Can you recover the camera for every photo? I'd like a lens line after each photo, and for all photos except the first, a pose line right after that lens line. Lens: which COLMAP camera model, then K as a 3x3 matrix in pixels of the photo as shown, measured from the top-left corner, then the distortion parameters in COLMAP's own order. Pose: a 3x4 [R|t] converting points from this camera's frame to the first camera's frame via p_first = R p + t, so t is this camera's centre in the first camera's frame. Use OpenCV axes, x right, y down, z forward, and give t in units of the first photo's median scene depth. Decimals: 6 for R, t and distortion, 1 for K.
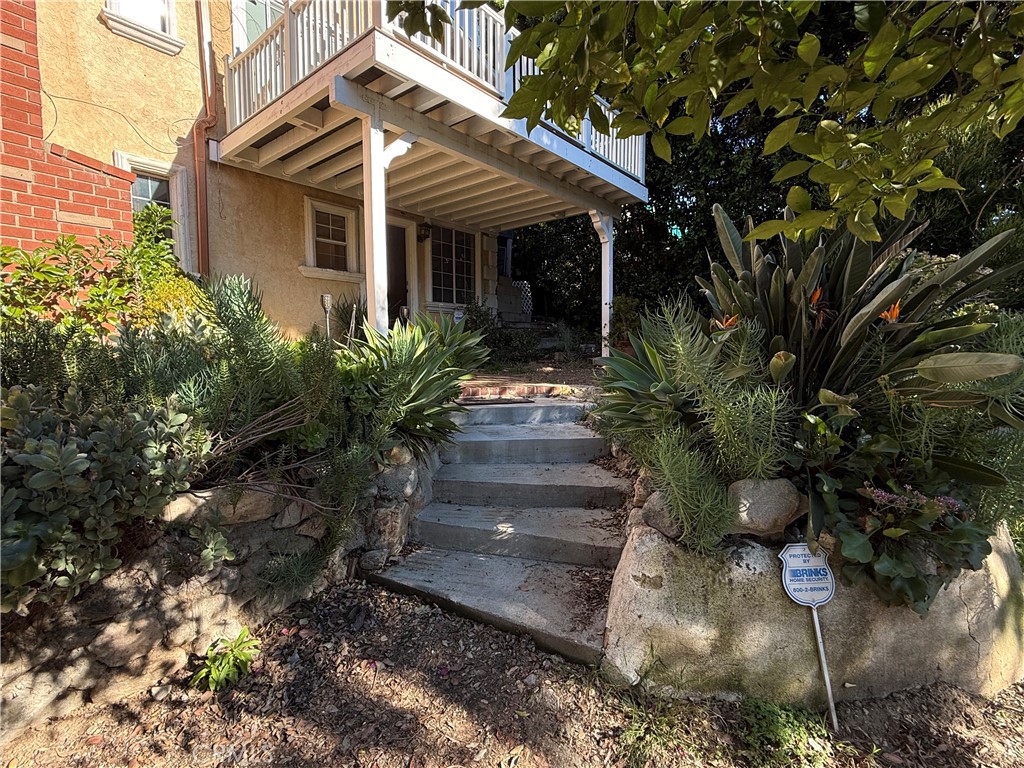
lens RADIAL K [[484.5, 0, 512.0], [0, 484.5, 384.0], [0, 0, 1]] dist [-0.001097, -0.001776]
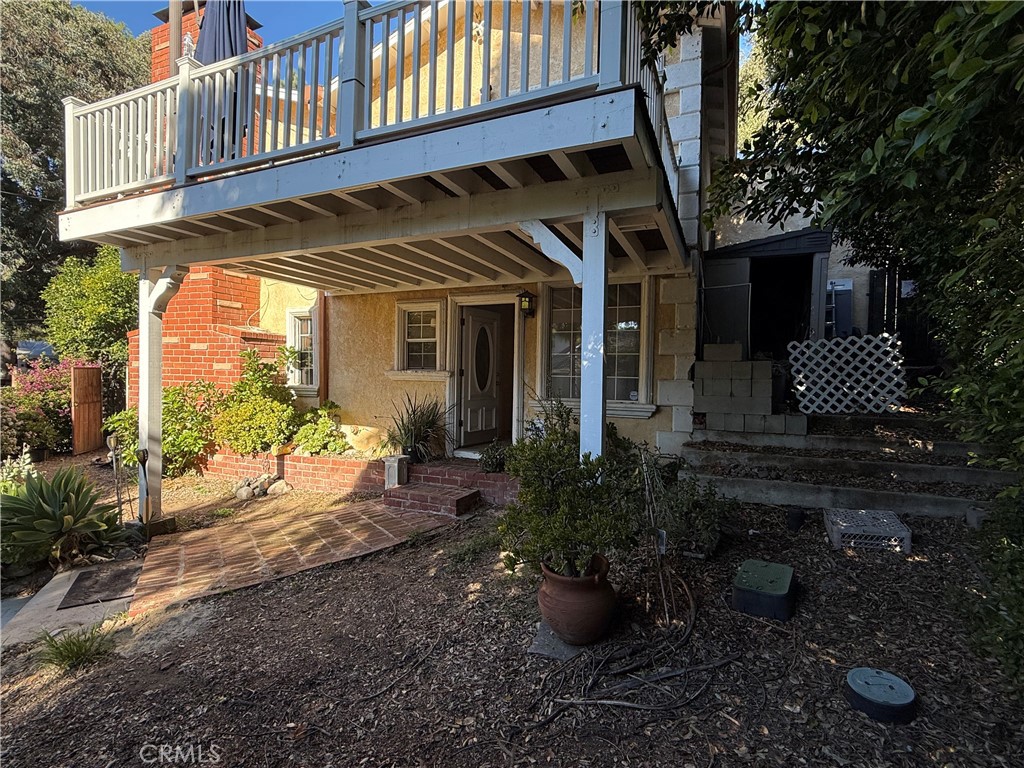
lens RADIAL K [[484.5, 0, 512.0], [0, 484.5, 384.0], [0, 0, 1]] dist [-0.001097, -0.001776]
pose [[0.282250, 0.029392, -0.958891, 0.668294], [-0.084619, 0.996397, 0.005634, -0.261905], [0.955602, 0.079550, 0.283720, 1.036363]]
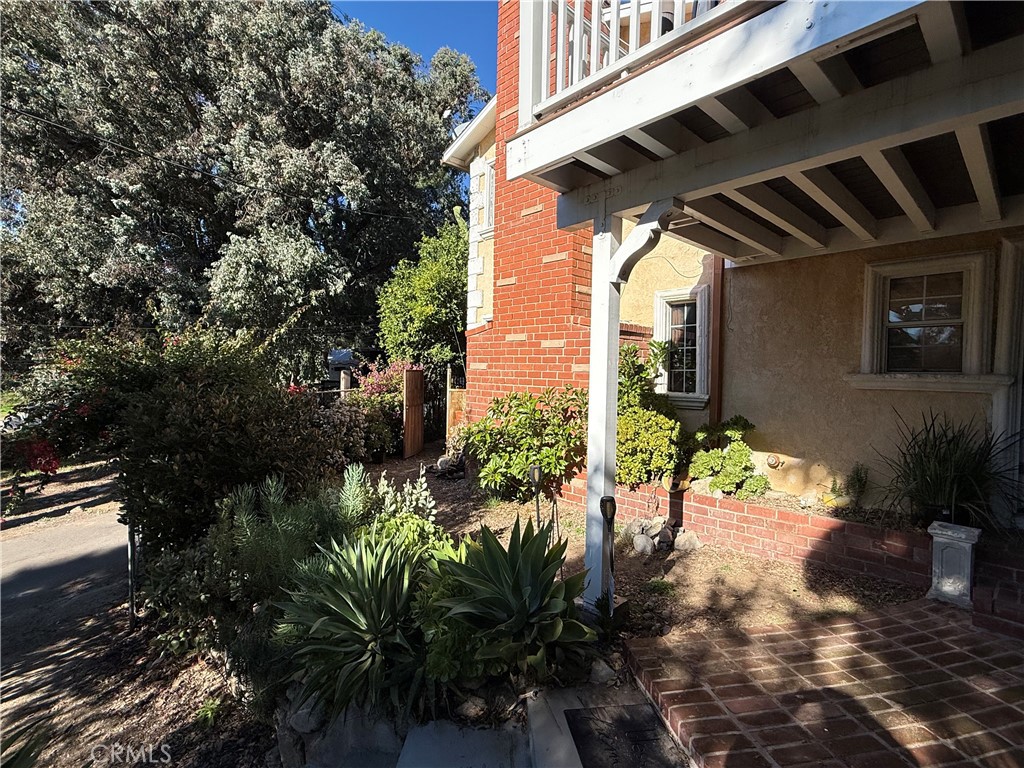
lens RADIAL K [[484.5, 0, 512.0], [0, 484.5, 384.0], [0, 0, 1]] dist [-0.001097, -0.001776]
pose [[-0.128795, 0.023914, -0.991383, 0.290904], [-0.087847, 0.995504, 0.035426, -0.229229], [0.987773, 0.091653, -0.126115, 0.686111]]
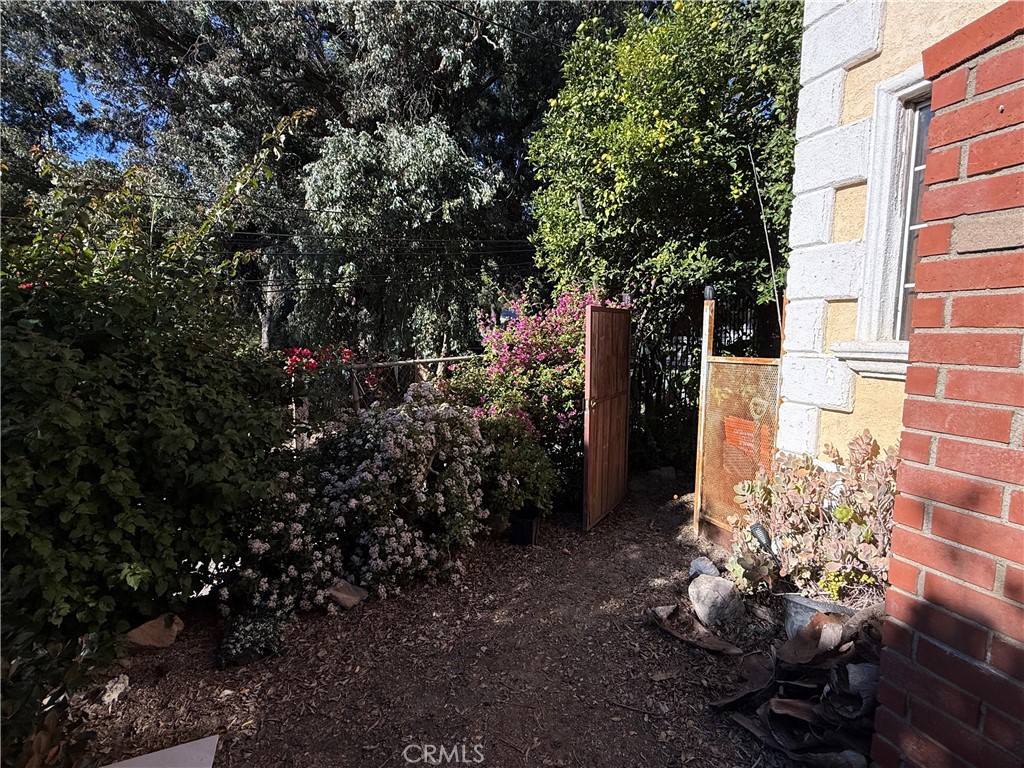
lens RADIAL K [[484.5, 0, 512.0], [0, 484.5, 384.0], [0, 0, 1]] dist [-0.001097, -0.001776]
pose [[-0.471502, 0.093318, -0.876914, -0.555326], [-0.067659, 0.987627, 0.141478, -0.177159], [0.879266, 0.126038, -0.459354, 0.376627]]
